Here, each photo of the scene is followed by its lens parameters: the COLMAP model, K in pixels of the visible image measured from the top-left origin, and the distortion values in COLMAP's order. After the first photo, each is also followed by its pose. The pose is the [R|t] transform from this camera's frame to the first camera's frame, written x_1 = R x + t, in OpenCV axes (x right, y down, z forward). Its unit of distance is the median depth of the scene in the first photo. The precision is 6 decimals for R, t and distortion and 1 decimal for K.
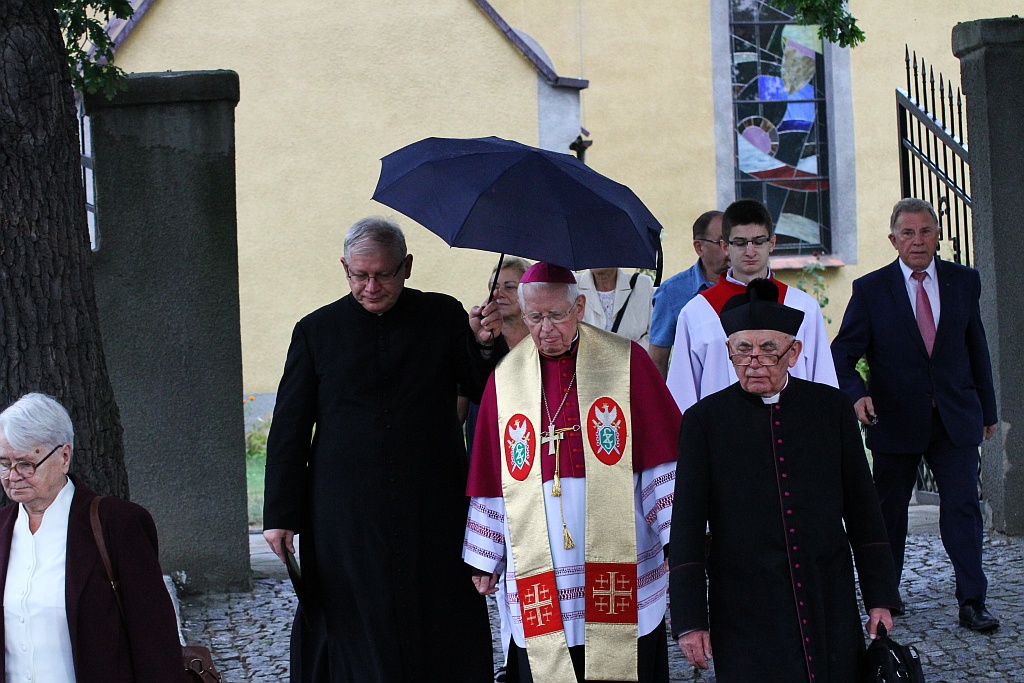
lens RADIAL K [[3531.9, 0, 512.0], [0, 3531.9, 341.5], [0, 0, 1]] dist [-0.345768, -1.277438]
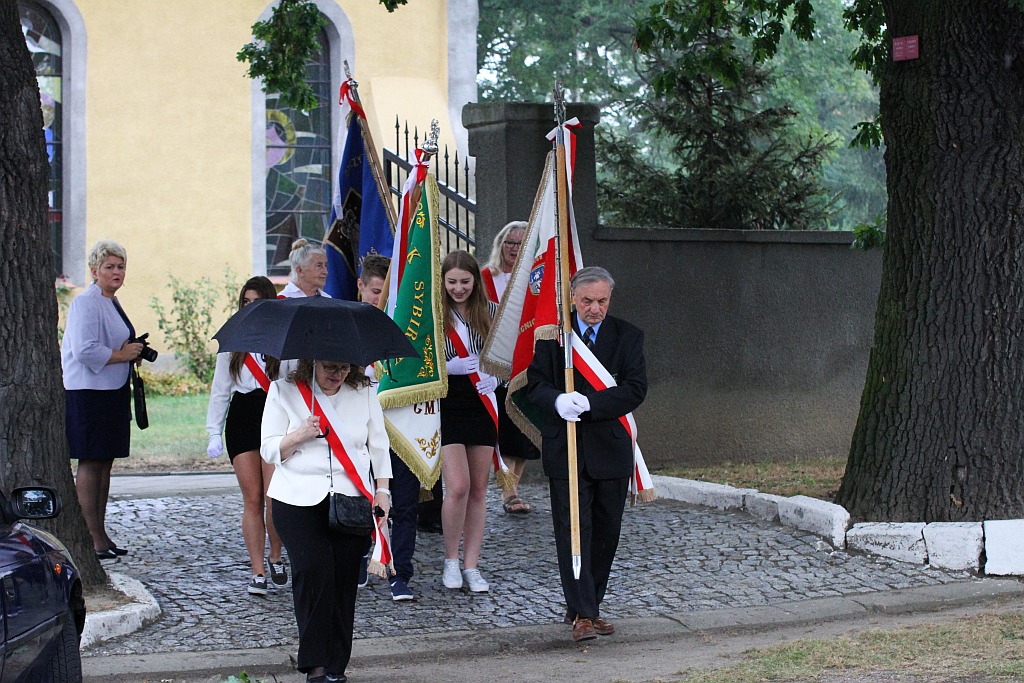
lens RADIAL K [[3707.8, 0, 512.0], [0, 3707.8, 341.5], [0, 0, 1]] dist [-0.349041, 0.391823]
pose [[0.939661, 0.027711, 0.340983, -0.289710], [-0.023438, 0.999587, -0.016648, 0.020331], [-0.341303, 0.007651, 0.939922, -0.289982]]
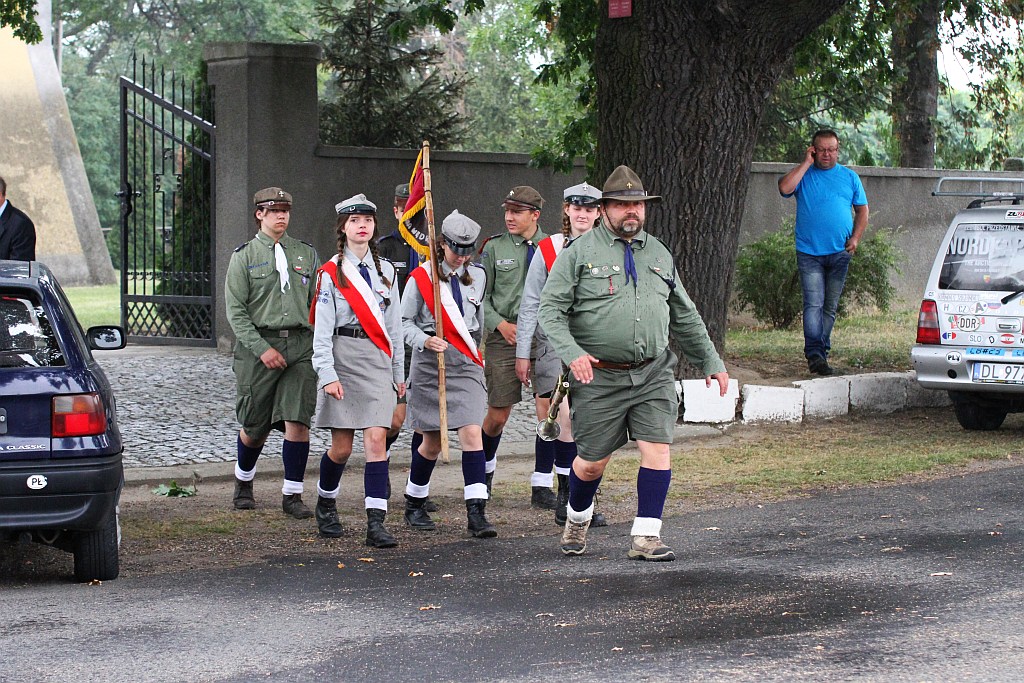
lens RADIAL K [[3550.5, 0, 512.0], [0, 3550.5, 341.5], [0, 0, 1]] dist [-0.390009, 0.080031]
pose [[0.875810, 0.031469, 0.481628, -0.436954], [-0.036192, 0.999345, 0.000515, 0.034251], [-0.481296, -0.017882, 0.876375, -0.413868]]
